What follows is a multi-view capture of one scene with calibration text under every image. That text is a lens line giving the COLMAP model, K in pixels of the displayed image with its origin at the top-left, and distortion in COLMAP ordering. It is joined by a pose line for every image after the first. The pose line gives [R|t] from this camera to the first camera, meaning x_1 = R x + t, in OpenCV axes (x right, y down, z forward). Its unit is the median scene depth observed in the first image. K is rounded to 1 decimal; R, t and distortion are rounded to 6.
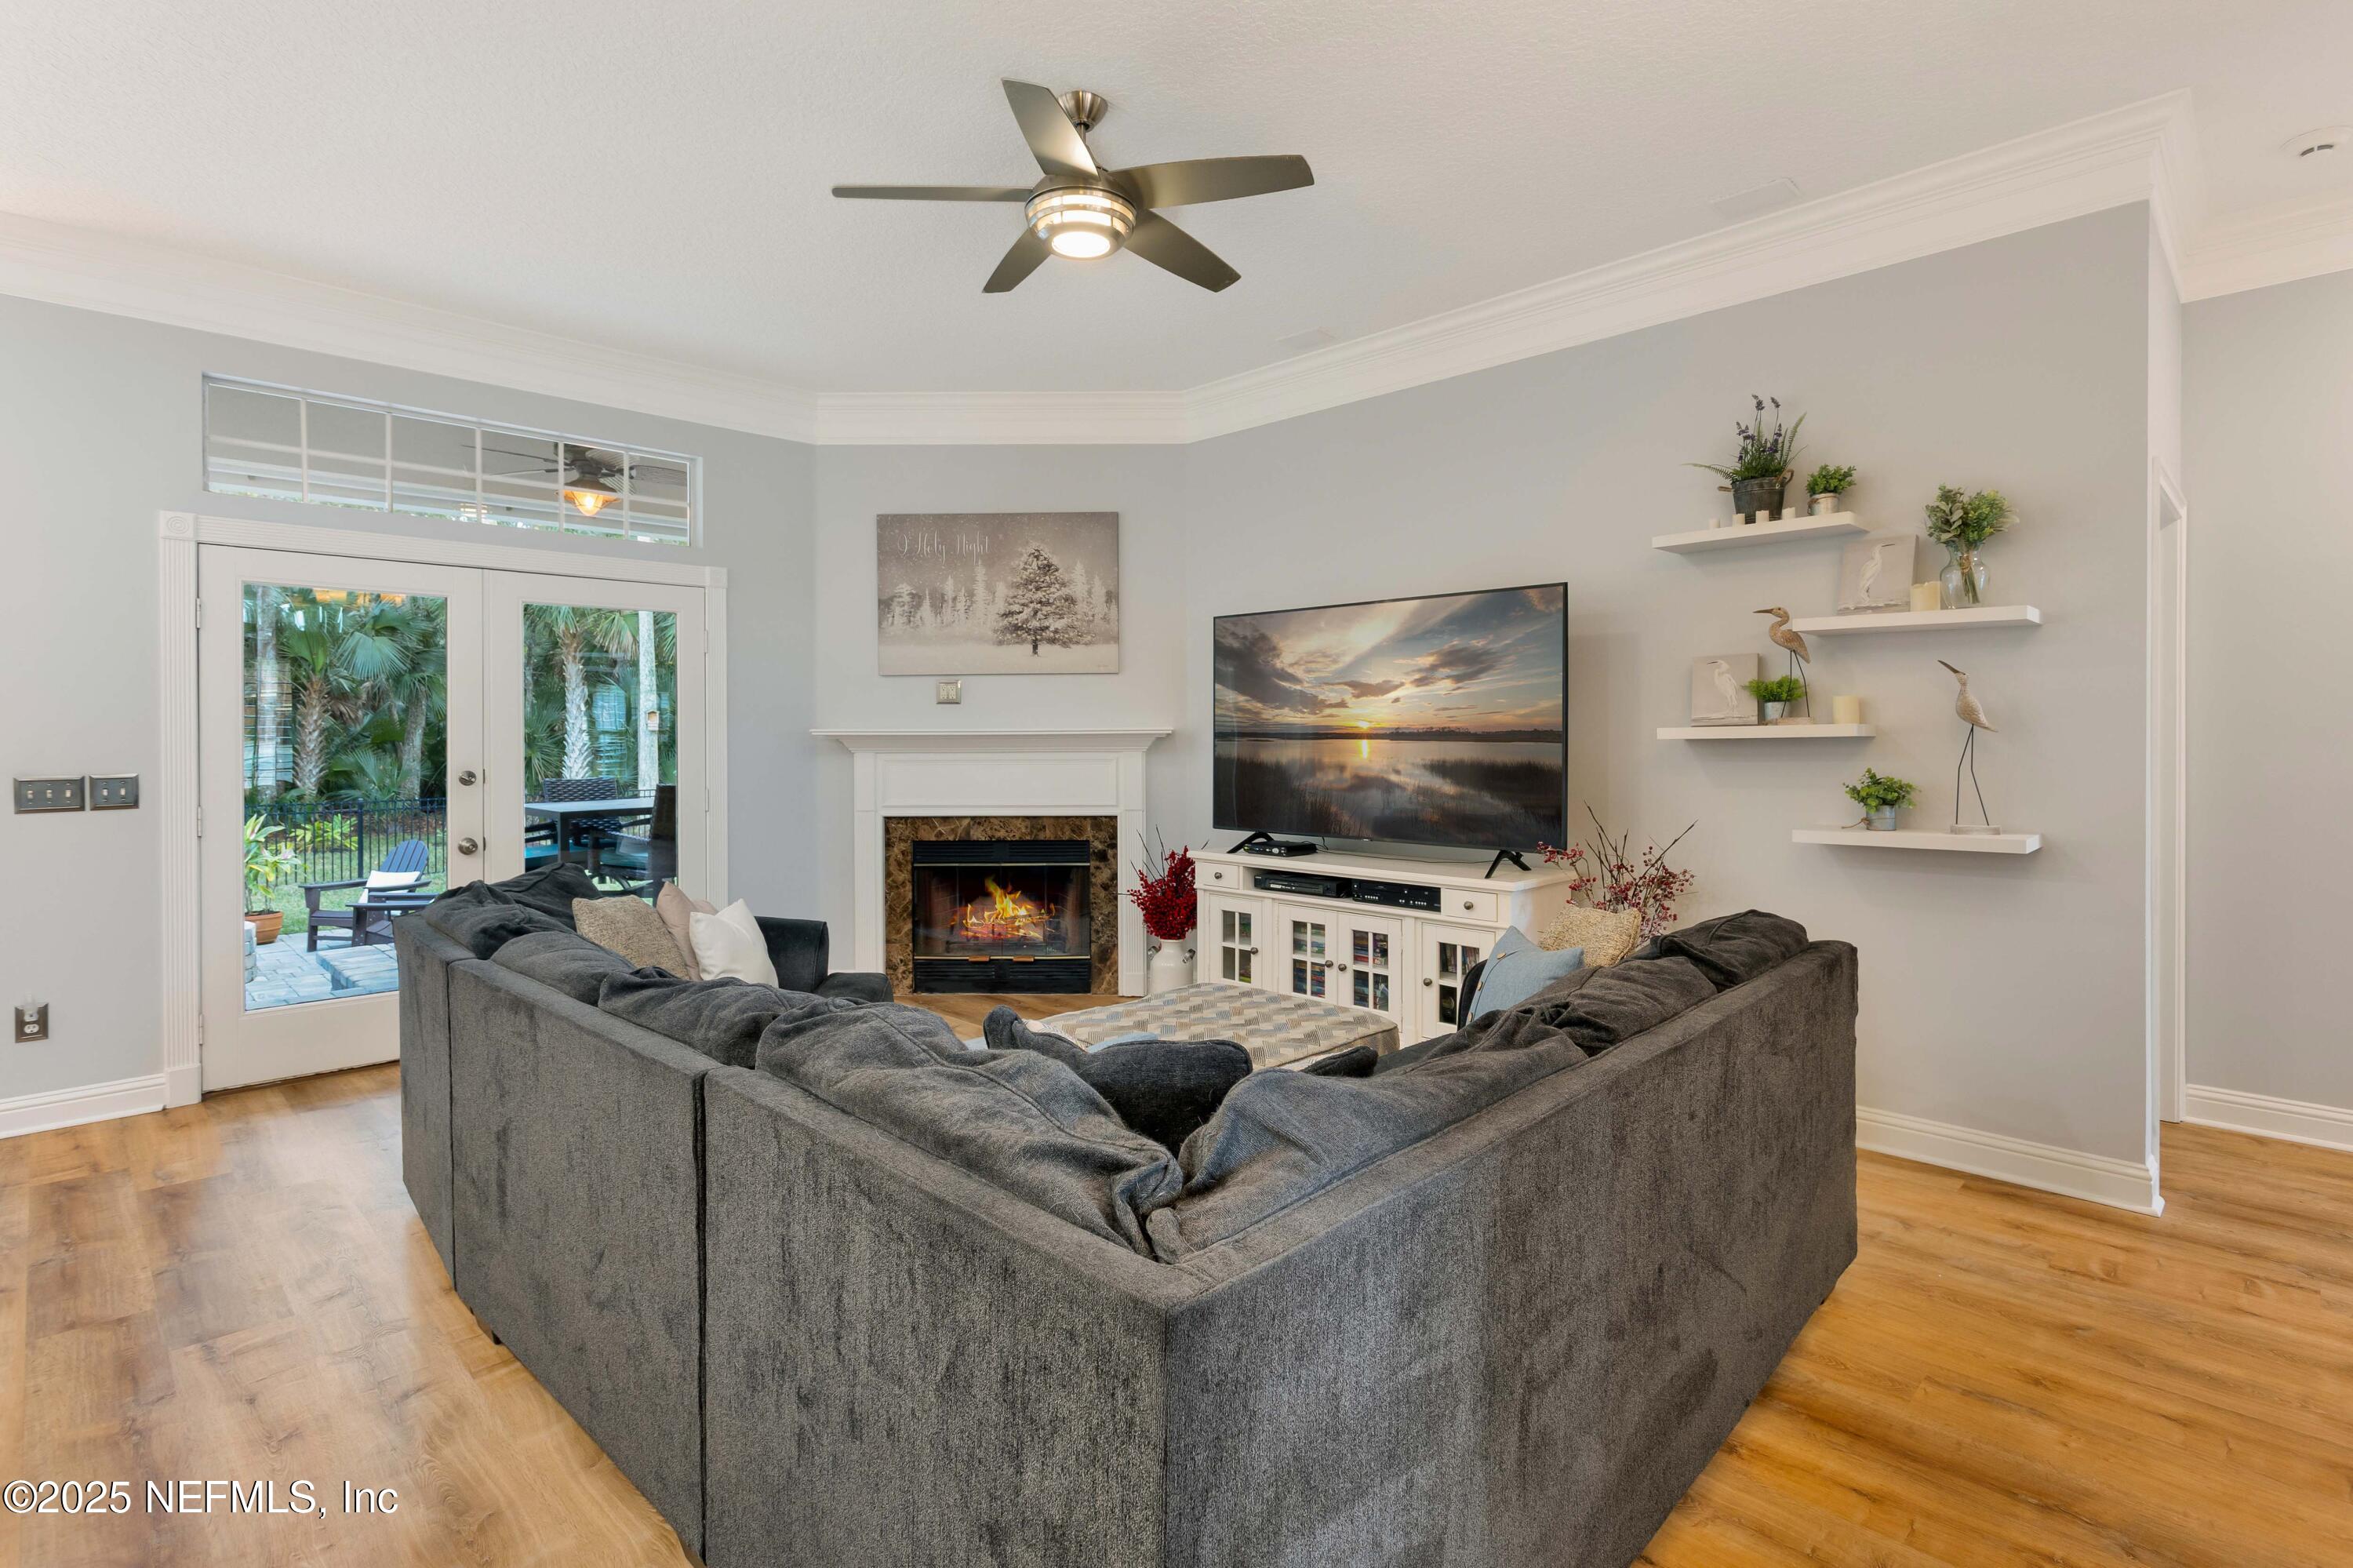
lens RADIAL K [[1141.4, 0, 1160.6], [0, 1141.4, 741.4], [0, 0, 1]] dist [-0.000635, 0.000305]
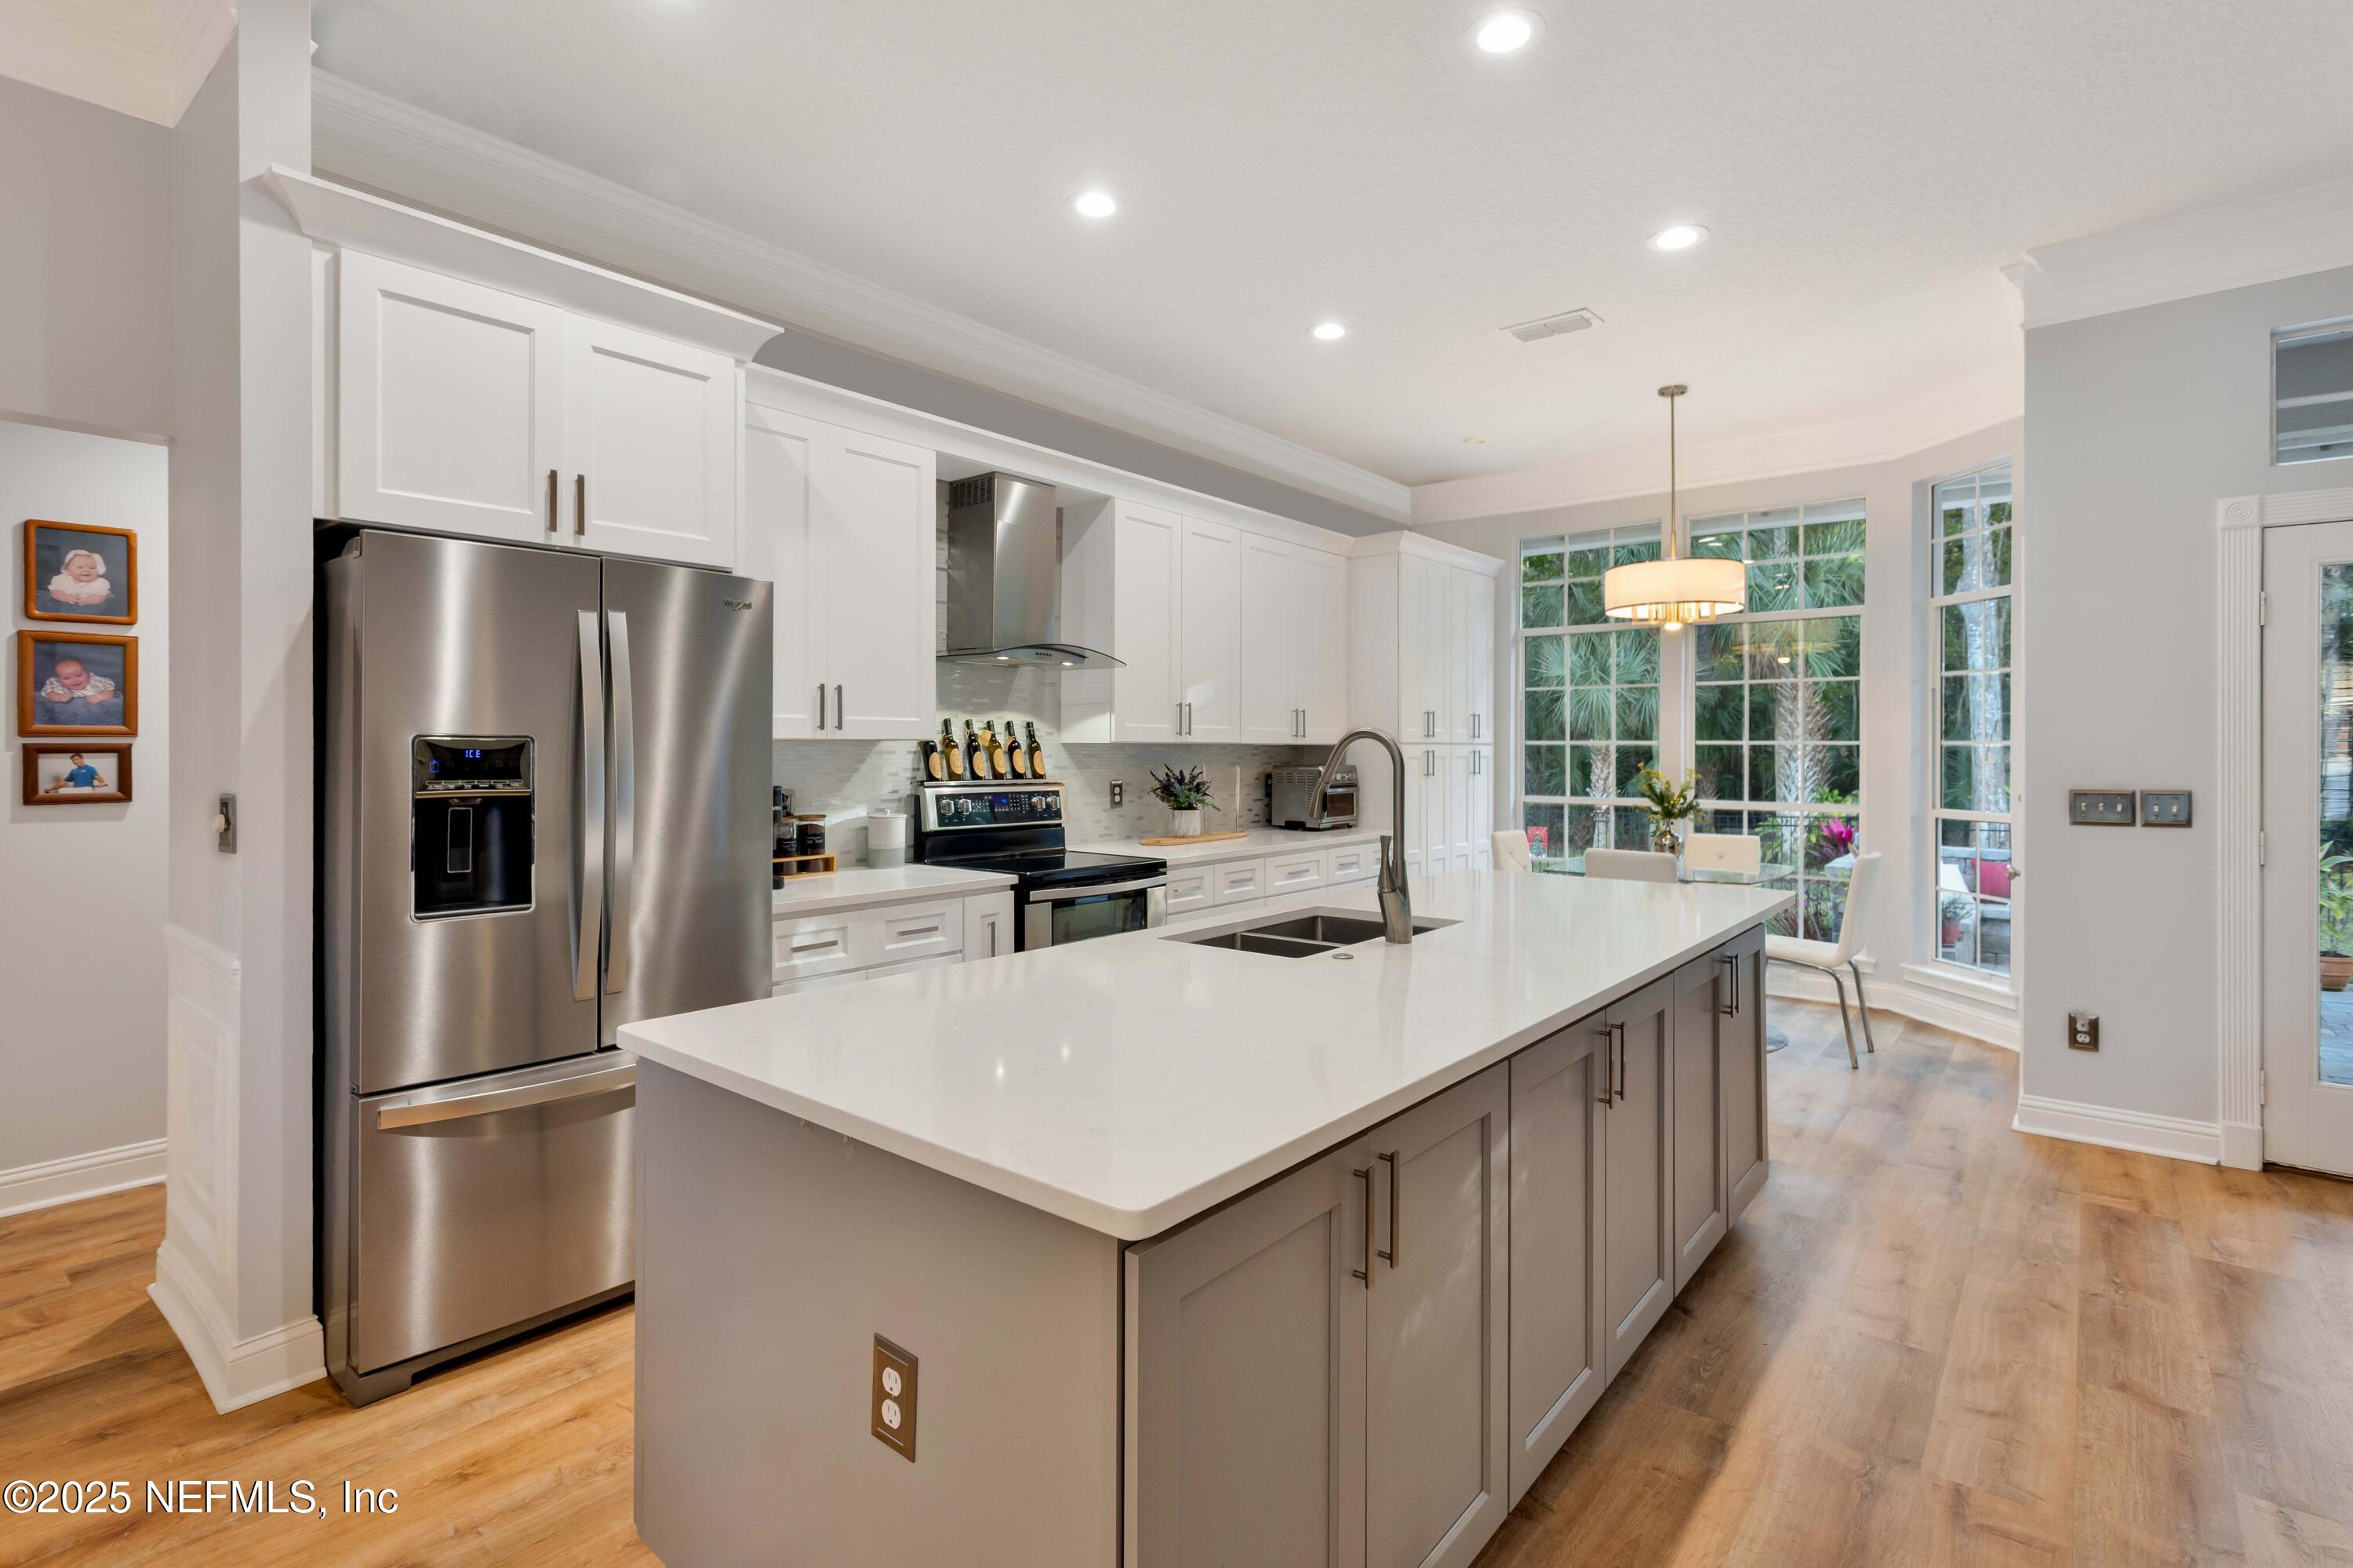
lens RADIAL K [[1117.1, 0, 1167.6], [0, 1117.1, 742.6], [0, 0, 1]] dist [0.001278, -0.000303]
pose [[0.104274, -0.001629, -0.994547, -0.078349], [-0.009189, 0.999954, -0.002602, -0.000131], [0.994506, 0.009410, 0.104254, 0.077306]]
